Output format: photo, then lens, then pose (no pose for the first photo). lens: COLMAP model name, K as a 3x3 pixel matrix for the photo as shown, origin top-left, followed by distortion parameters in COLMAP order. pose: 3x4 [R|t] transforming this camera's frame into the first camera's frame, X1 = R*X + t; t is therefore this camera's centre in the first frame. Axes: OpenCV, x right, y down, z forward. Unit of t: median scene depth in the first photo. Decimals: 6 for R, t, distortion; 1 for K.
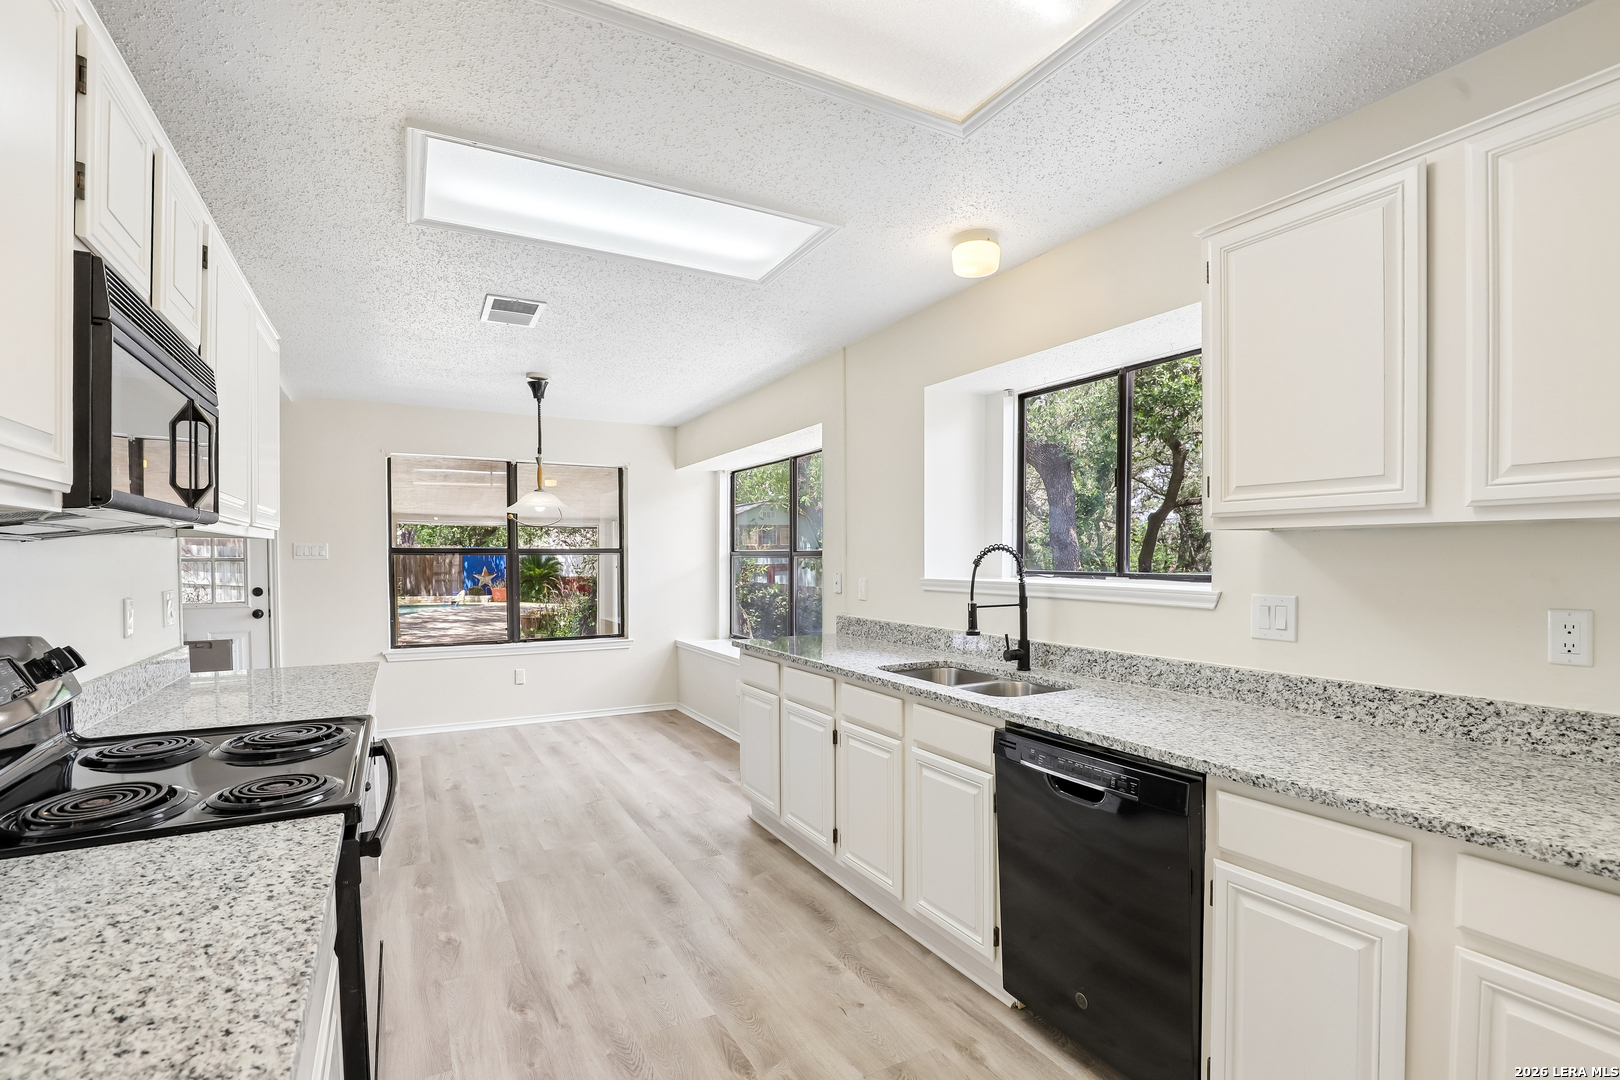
lens RADIAL K [[747.9, 0, 817.6], [0, 747.9, 573.9], [0, 0, 1]] dist [-0.030822, 0.003140]
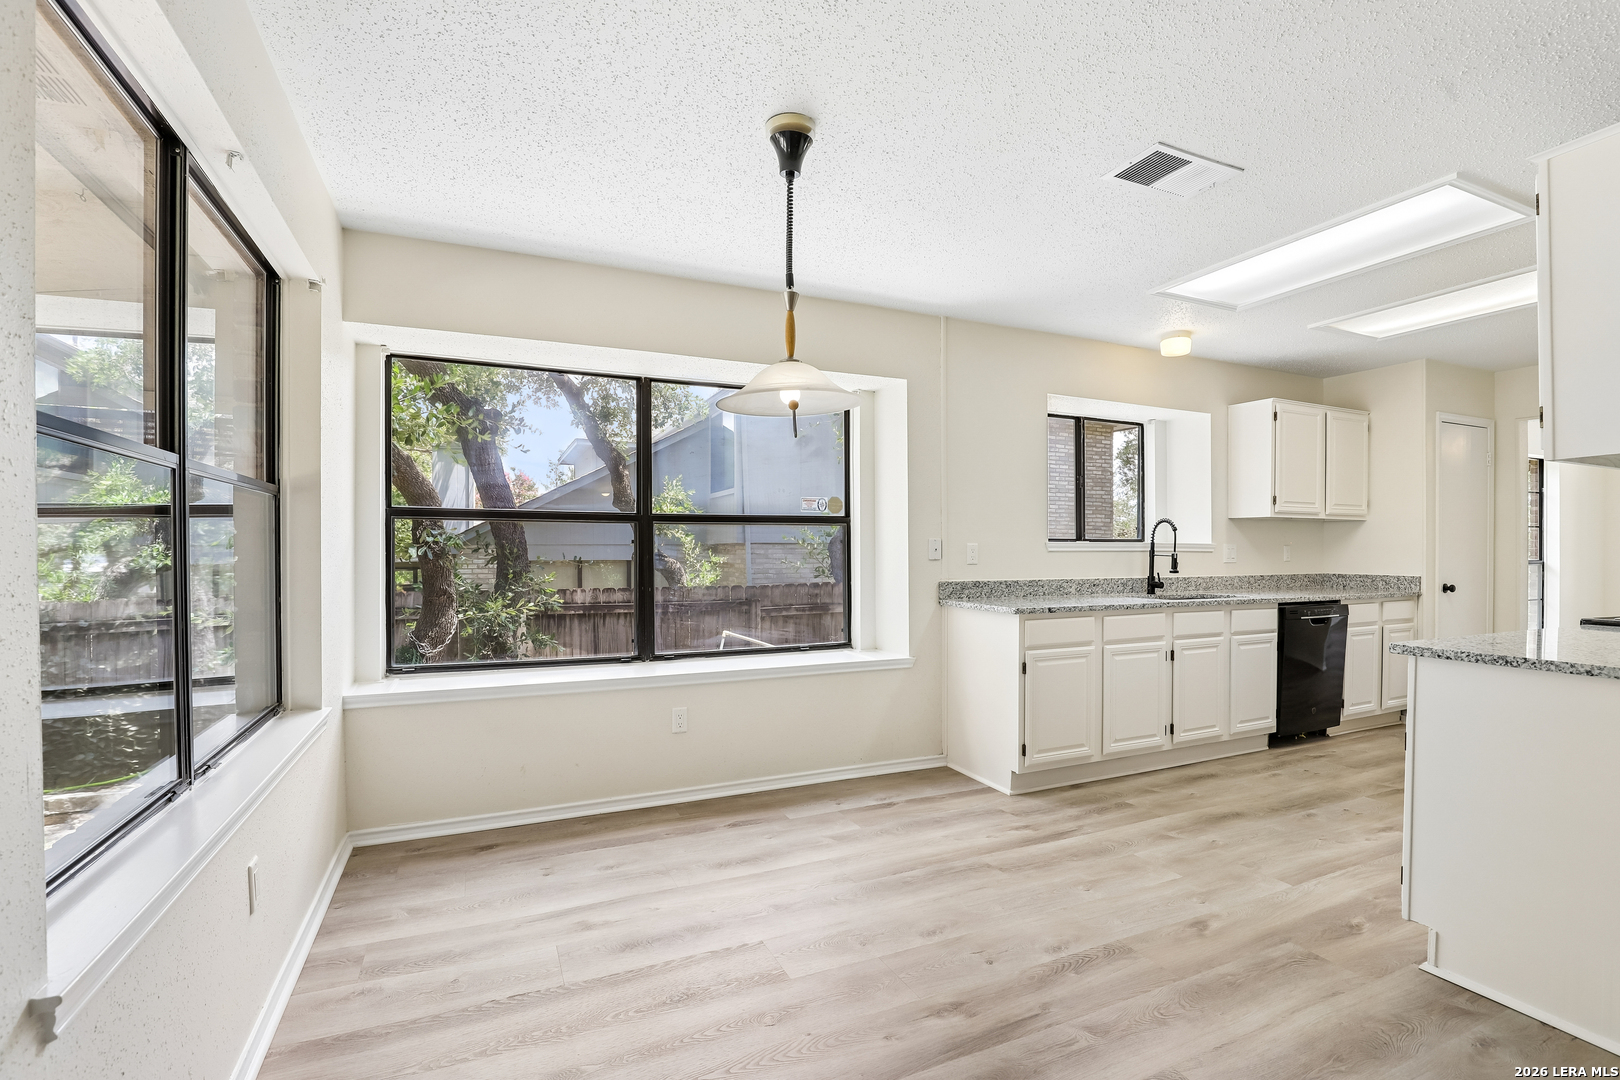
lens RADIAL K [[747.9, 0, 822.4], [0, 747.9, 559.4], [0, 0, 1]] dist [-0.030822, 0.003140]
pose [[0.078953, -0.006607, 0.996856, -1.206018], [0.023545, 0.999711, 0.004761, 0.021645], [-0.996600, 0.023095, 0.079086, 1.339606]]
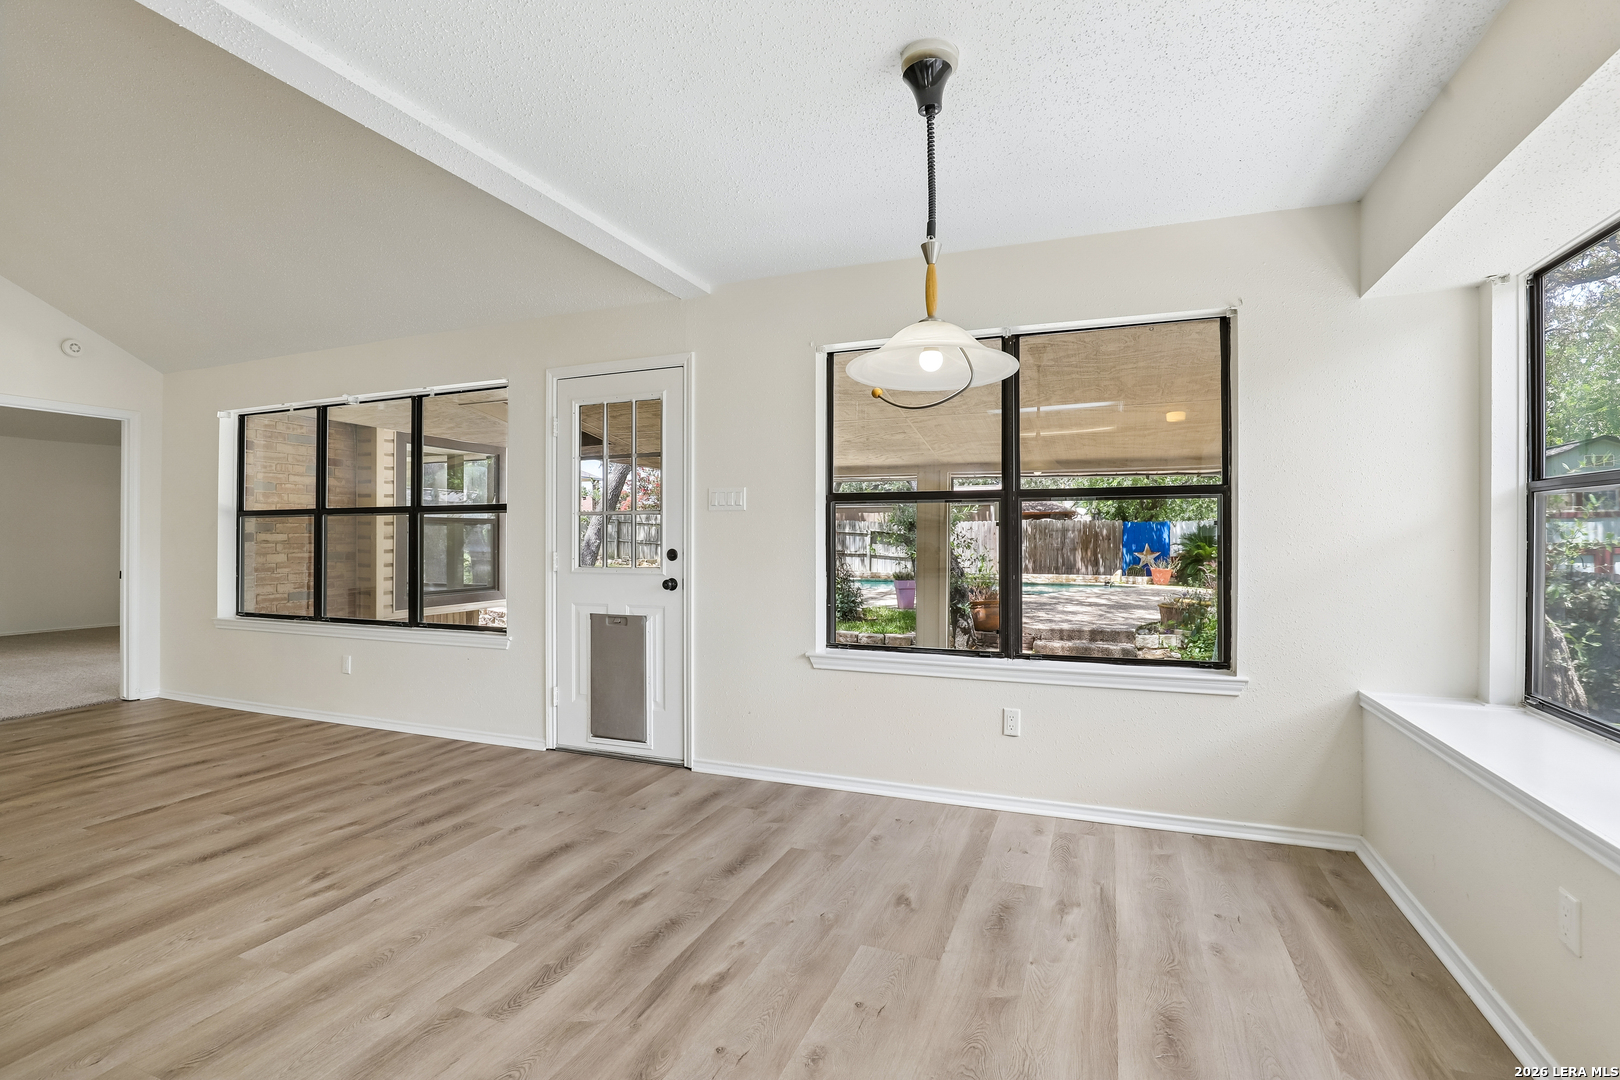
lens RADIAL K [[747.9, 0, 827.6], [0, 747.9, 537.8], [0, 0, 1]] dist [-0.030822, 0.003140]
pose [[0.643434, 0.000855, -0.765501, -0.123899], [-0.019053, 0.999707, -0.014898, 0.024223], [0.765265, 0.024171, 0.643262, 0.974228]]
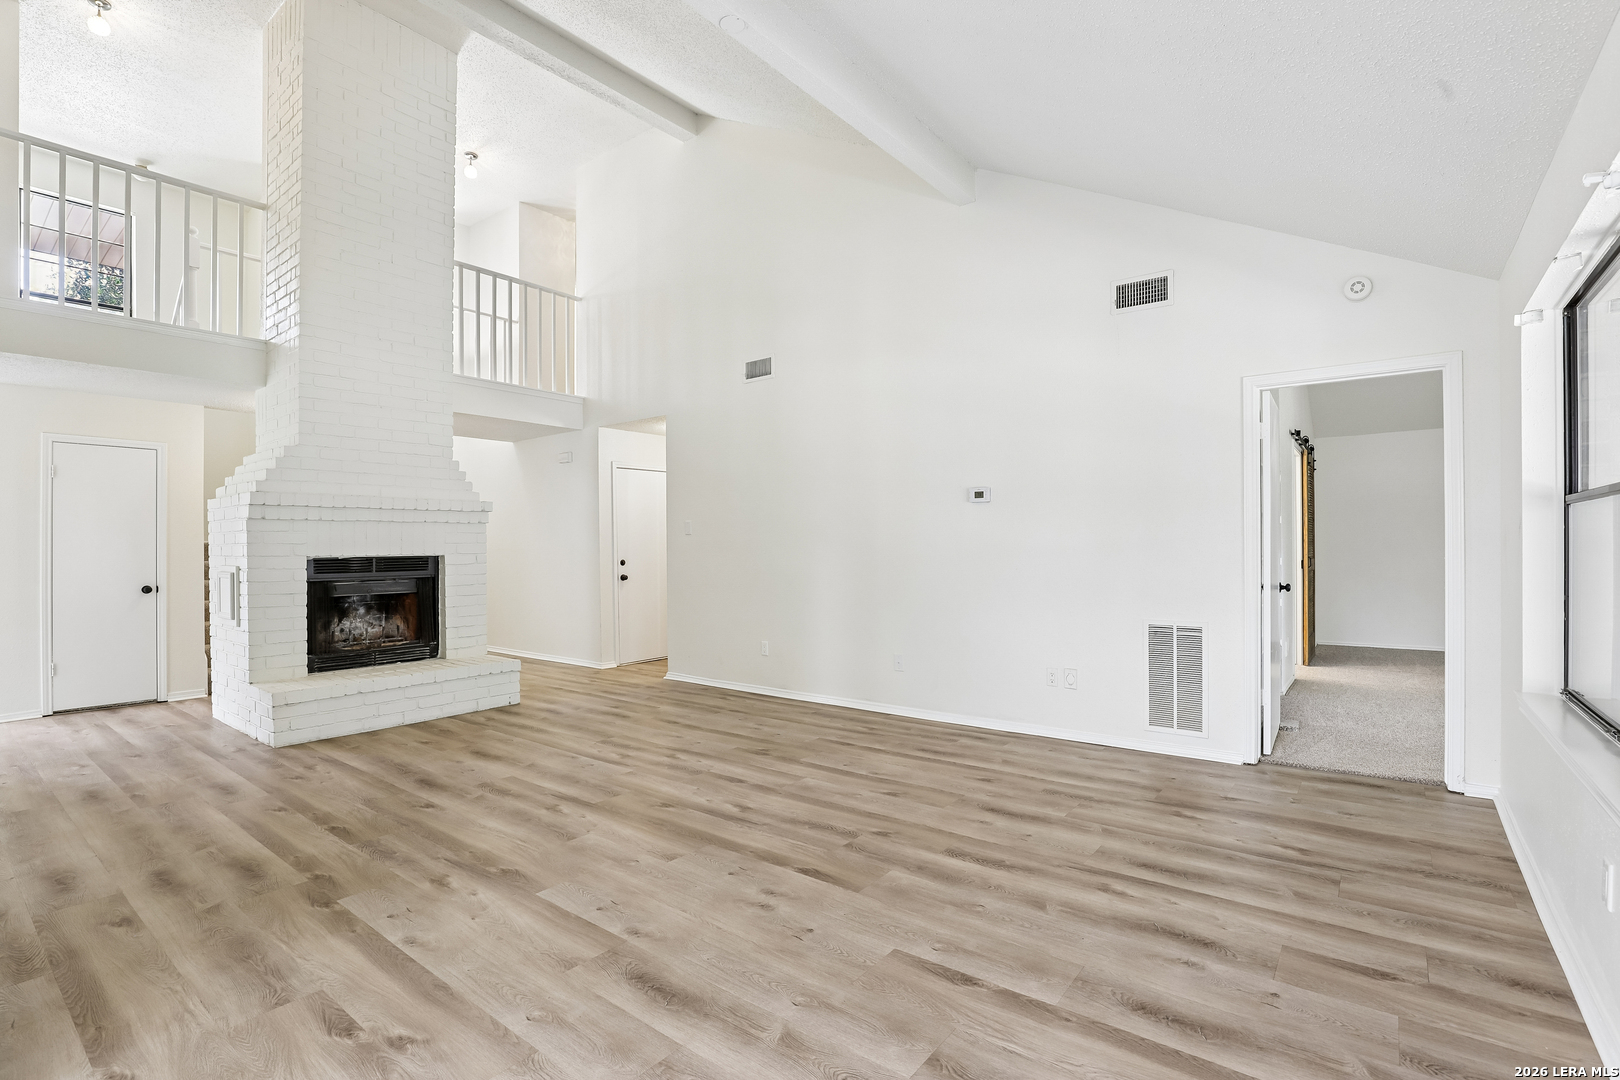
lens RADIAL K [[747.9, 0, 817.2], [0, 747.9, 545.5], [0, 0, 1]] dist [-0.030822, 0.003140]
pose [[-0.918117, 0.011306, -0.396149, -1.074813], [0.002654, 0.999746, 0.022383, 0.003681], [0.396301, 0.019499, -0.917913, 1.439871]]
